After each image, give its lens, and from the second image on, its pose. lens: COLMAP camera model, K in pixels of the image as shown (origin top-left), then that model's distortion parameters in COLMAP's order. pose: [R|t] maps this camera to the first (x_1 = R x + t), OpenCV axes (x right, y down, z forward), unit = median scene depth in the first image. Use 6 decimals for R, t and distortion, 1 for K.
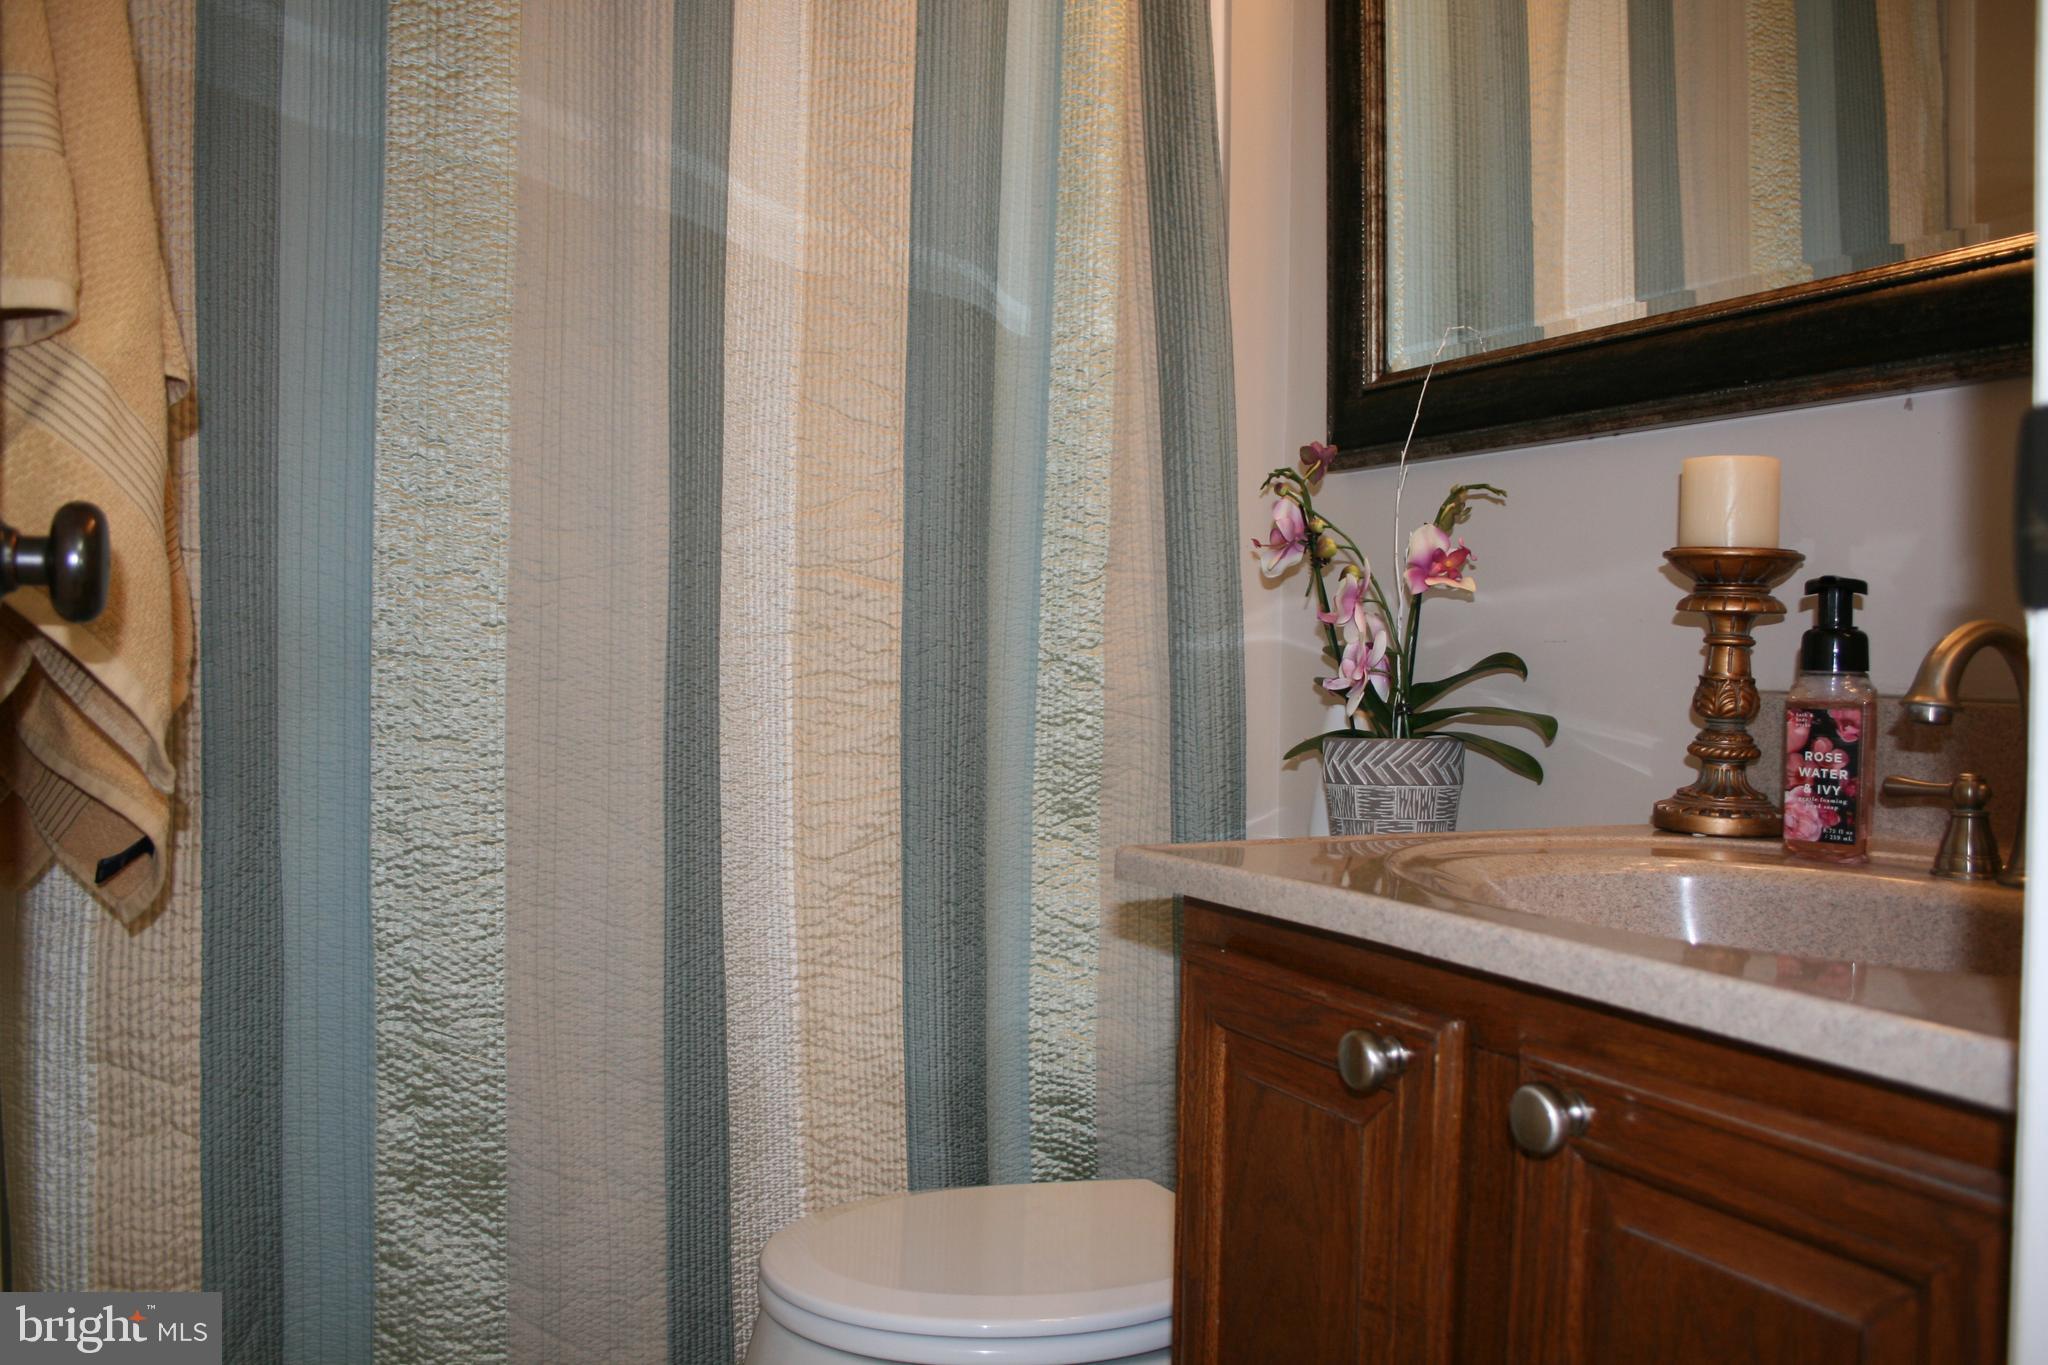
lens RADIAL K [[1713.3, 0, 1040.7], [0, 1713.3, 709.2], [0, 0, 1]] dist [-0.162396, 0.129933]
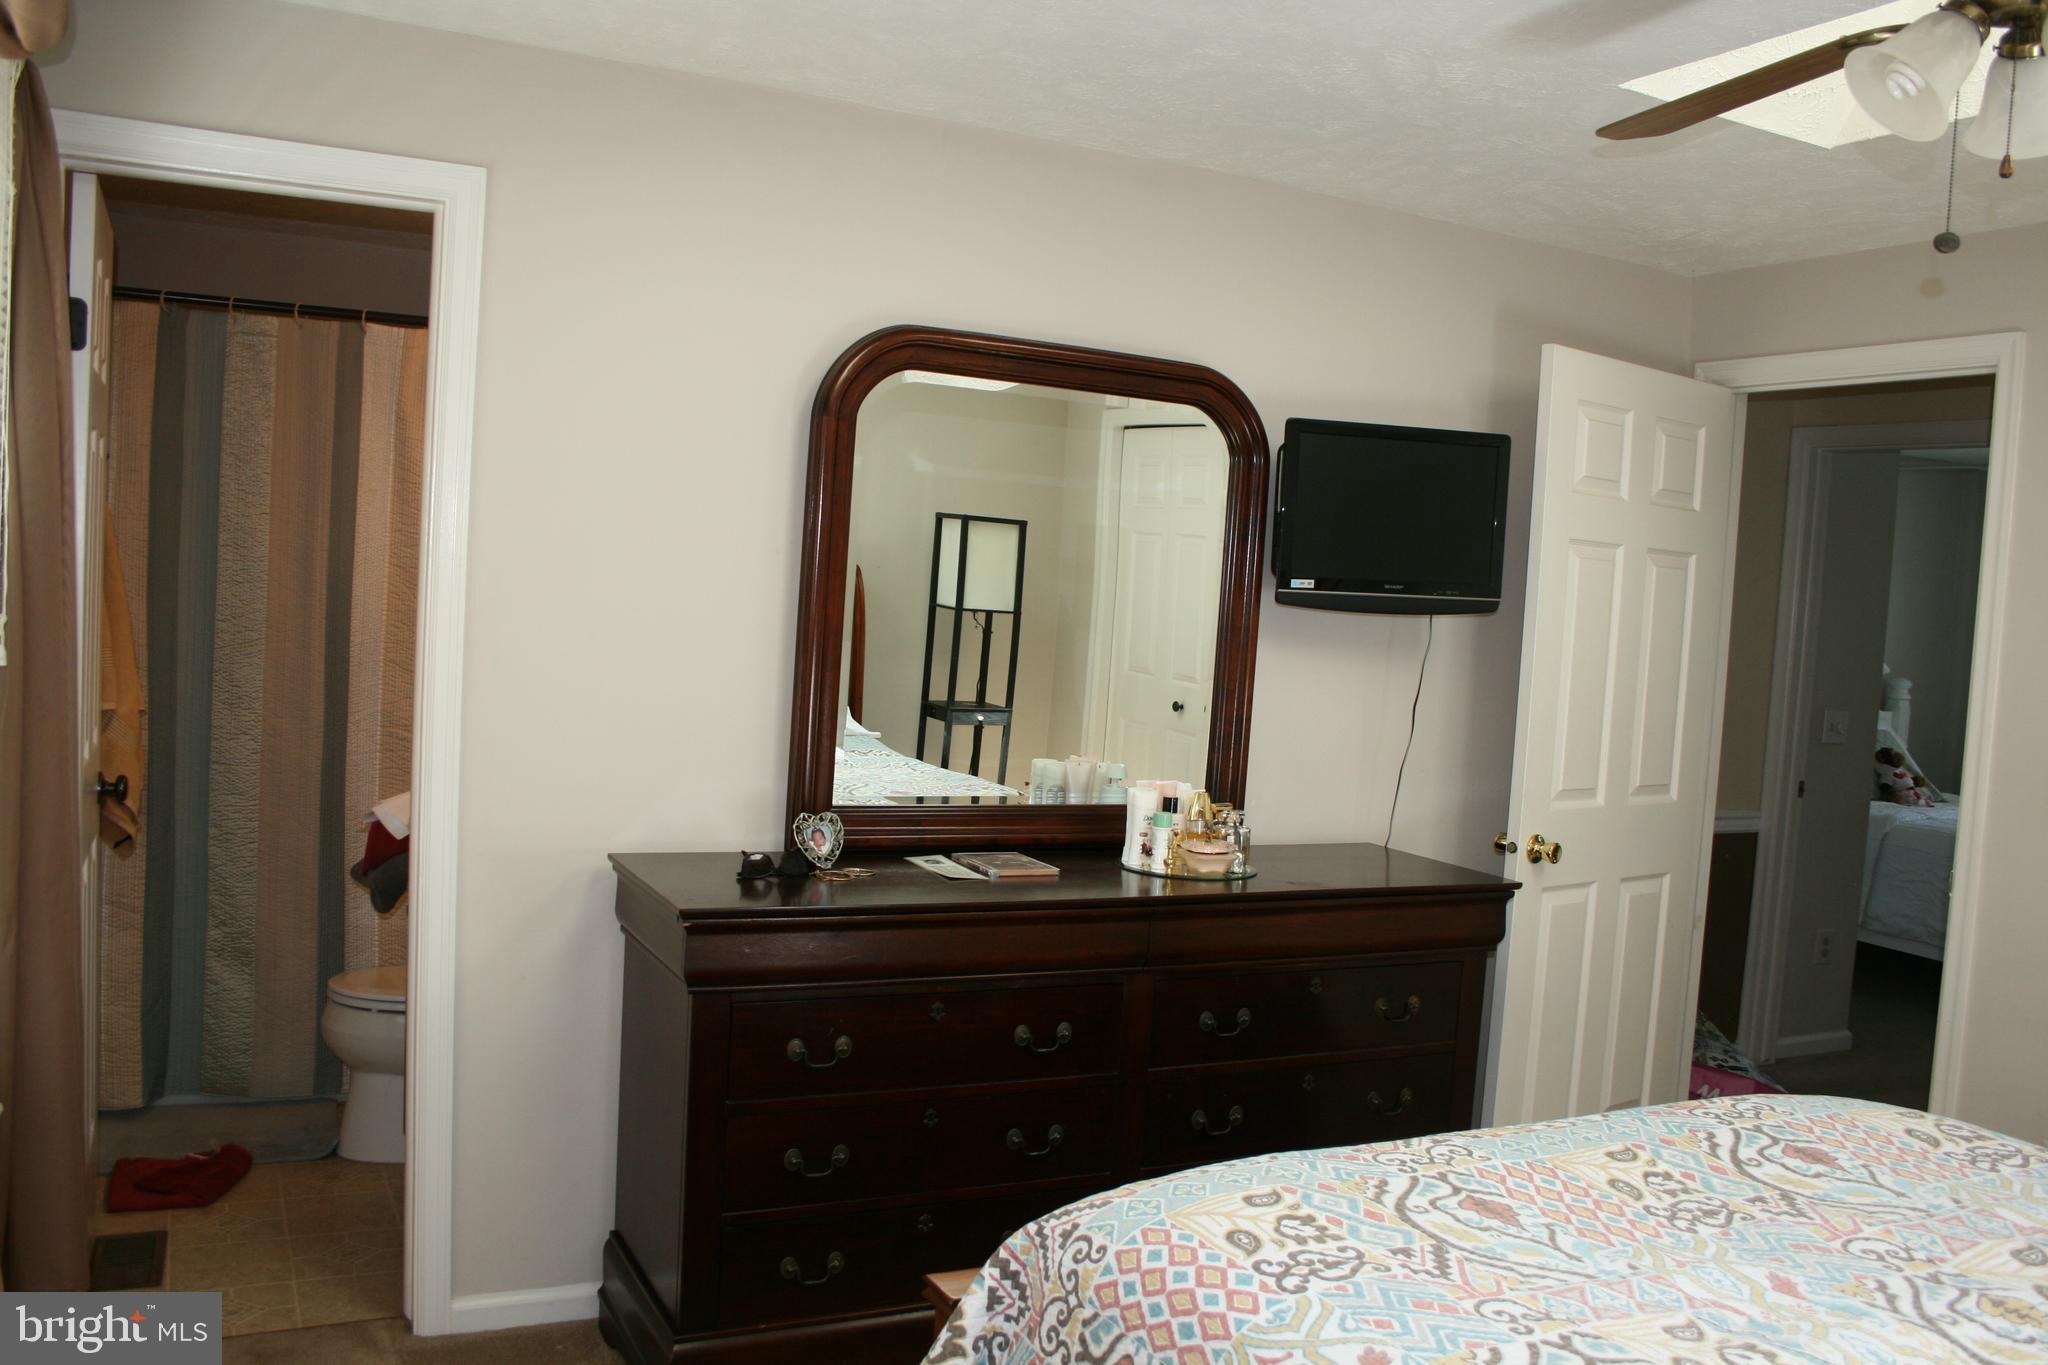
lens RADIAL K [[1713.3, 0, 1040.7], [0, 1713.3, 709.2], [0, 0, 1]] dist [-0.162396, 0.129933]
pose [[0.998339, 0.049194, 0.029987, 0.884054], [-0.050508, 0.997721, 0.044741, -0.313100], [-0.027718, -0.046181, 0.998548, -1.768153]]
